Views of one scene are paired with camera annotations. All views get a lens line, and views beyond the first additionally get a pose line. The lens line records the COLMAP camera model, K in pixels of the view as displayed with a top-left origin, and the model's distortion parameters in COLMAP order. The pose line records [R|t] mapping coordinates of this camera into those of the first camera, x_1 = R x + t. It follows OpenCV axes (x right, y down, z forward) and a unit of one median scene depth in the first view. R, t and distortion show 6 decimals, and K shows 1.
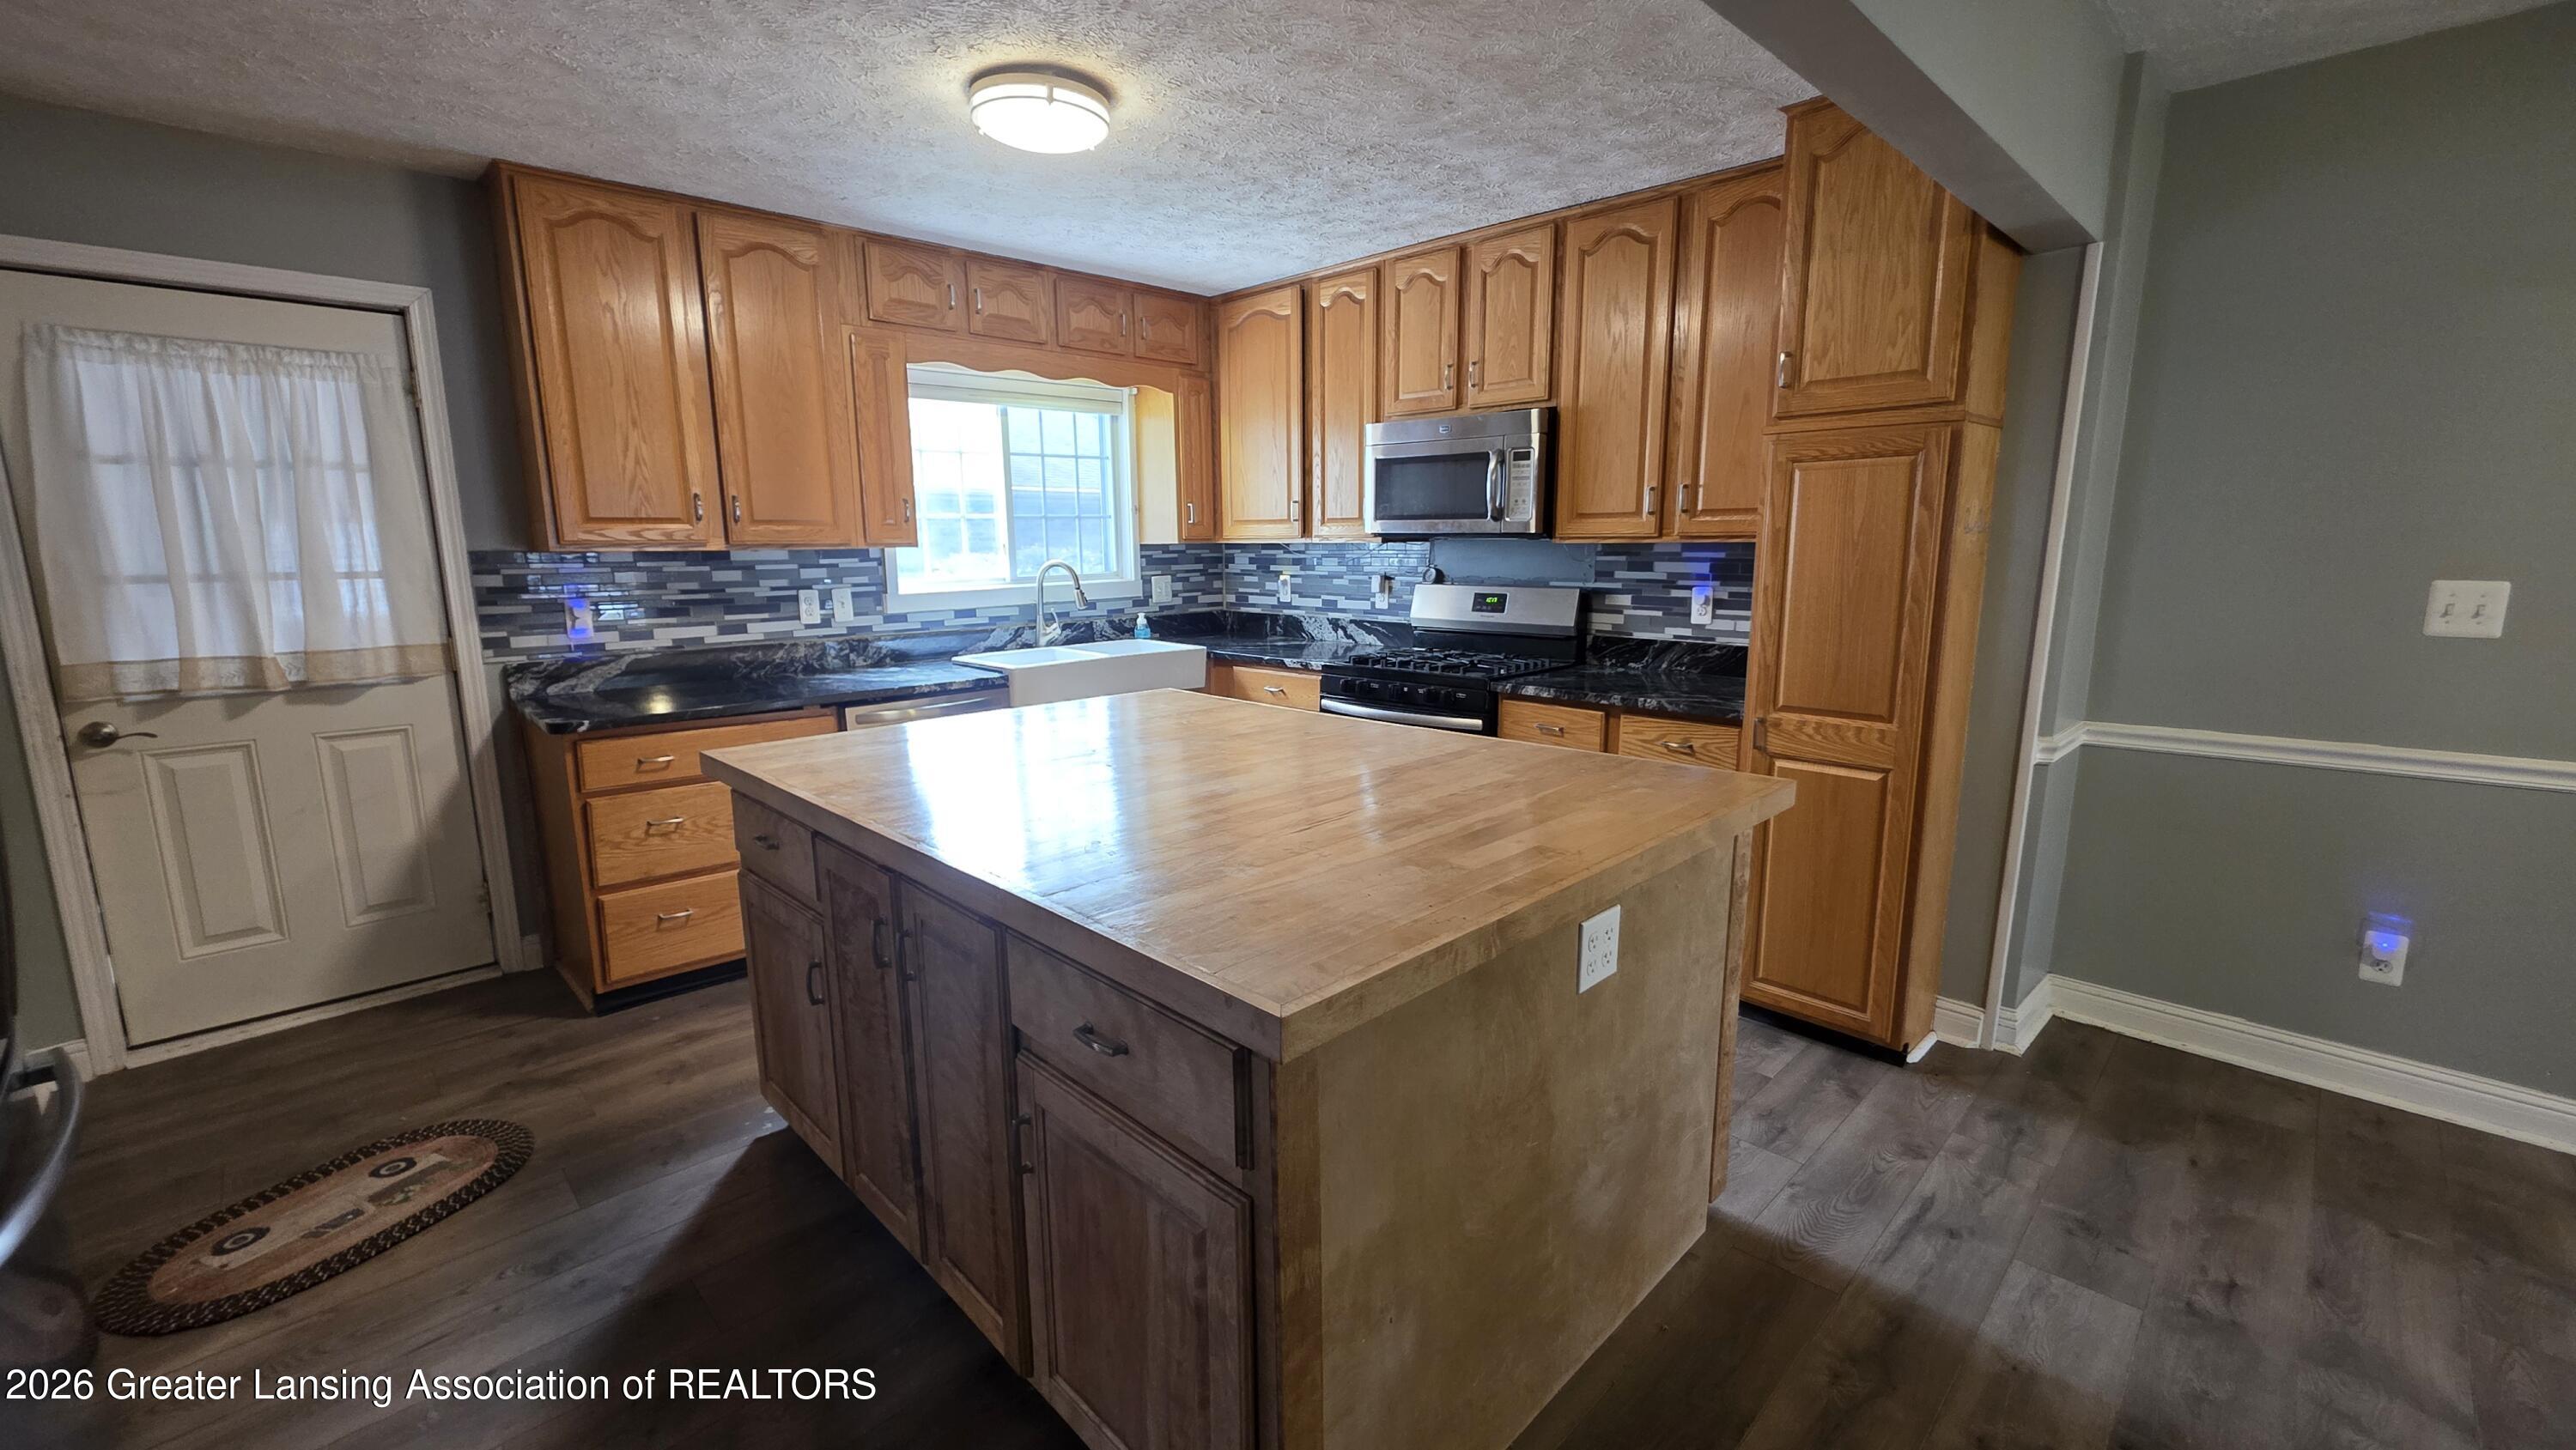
lens RADIAL K [[1037.5, 0, 1277.3], [0, 1037.5, 722.5], [0, 0, 1]] dist [0.002246, 0.000335]
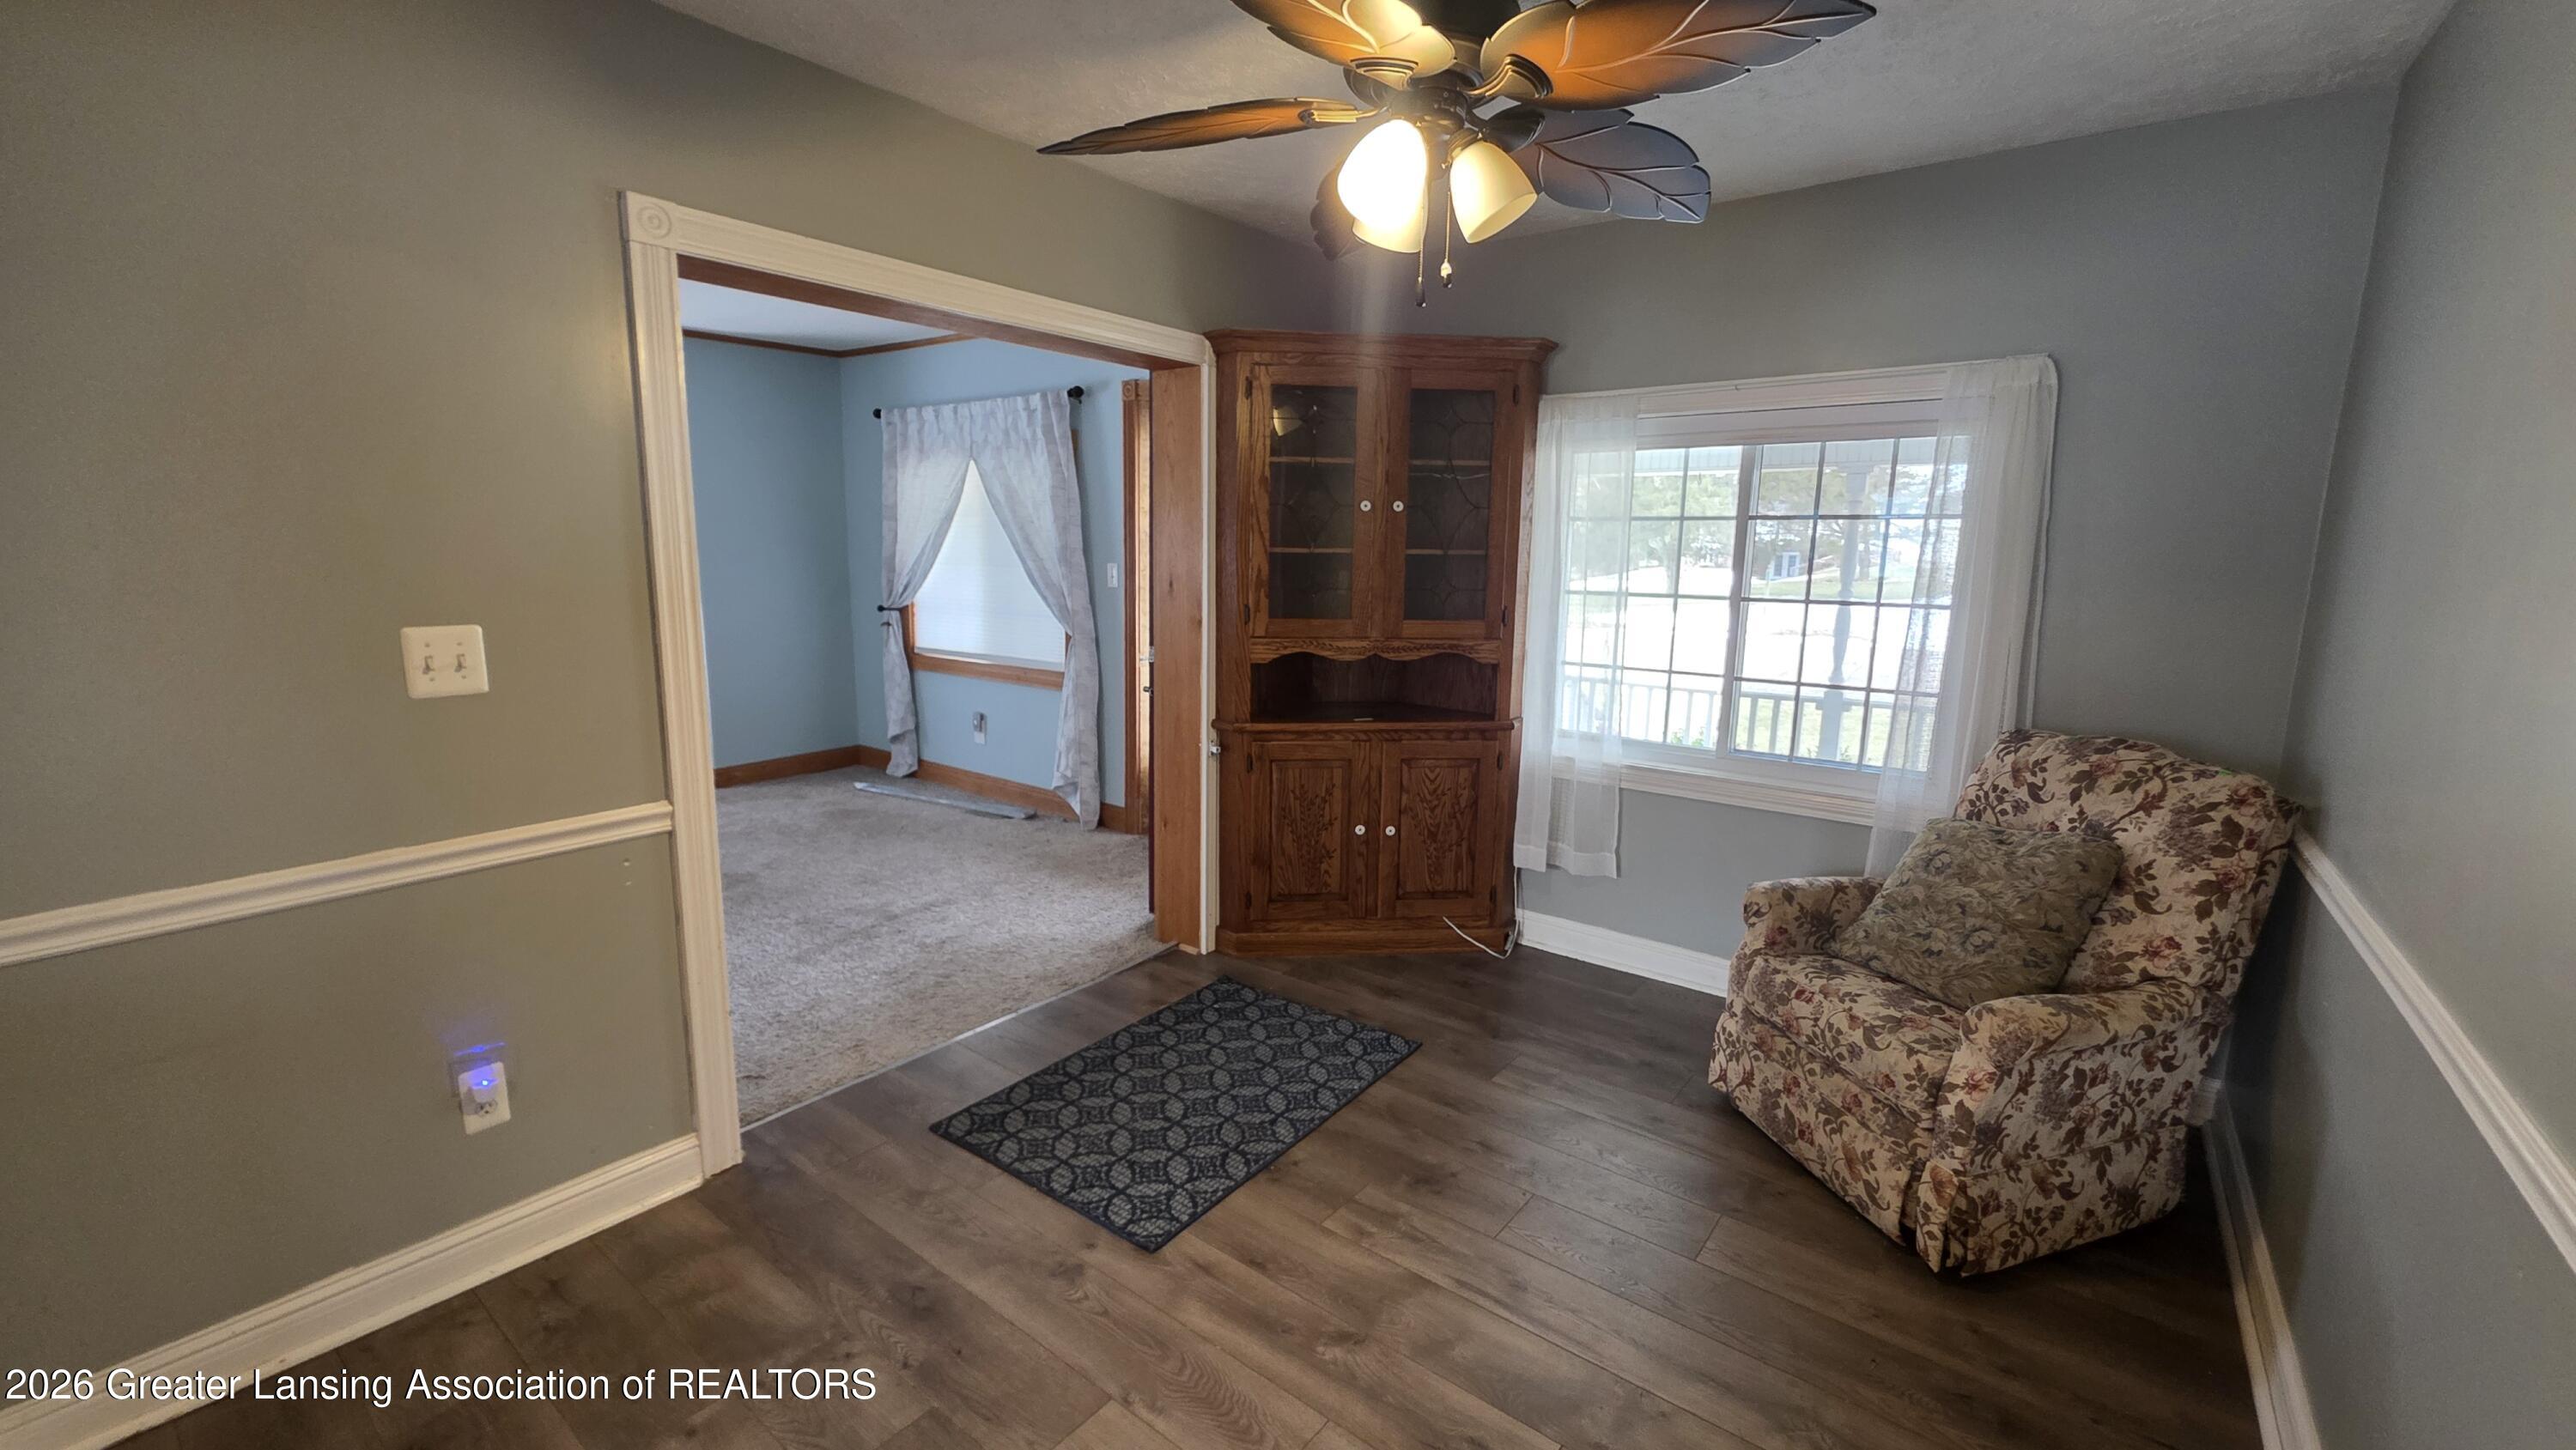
lens RADIAL K [[1037.5, 0, 1286.6], [0, 1037.5, 729.8], [0, 0, 1]] dist [0.002246, 0.000335]
pose [[-0.141992, -0.165132, 0.975997, 0.197066], [0.160428, 0.969112, 0.187307, -0.077713], [-0.976781, 0.183173, -0.111115, 0.350368]]
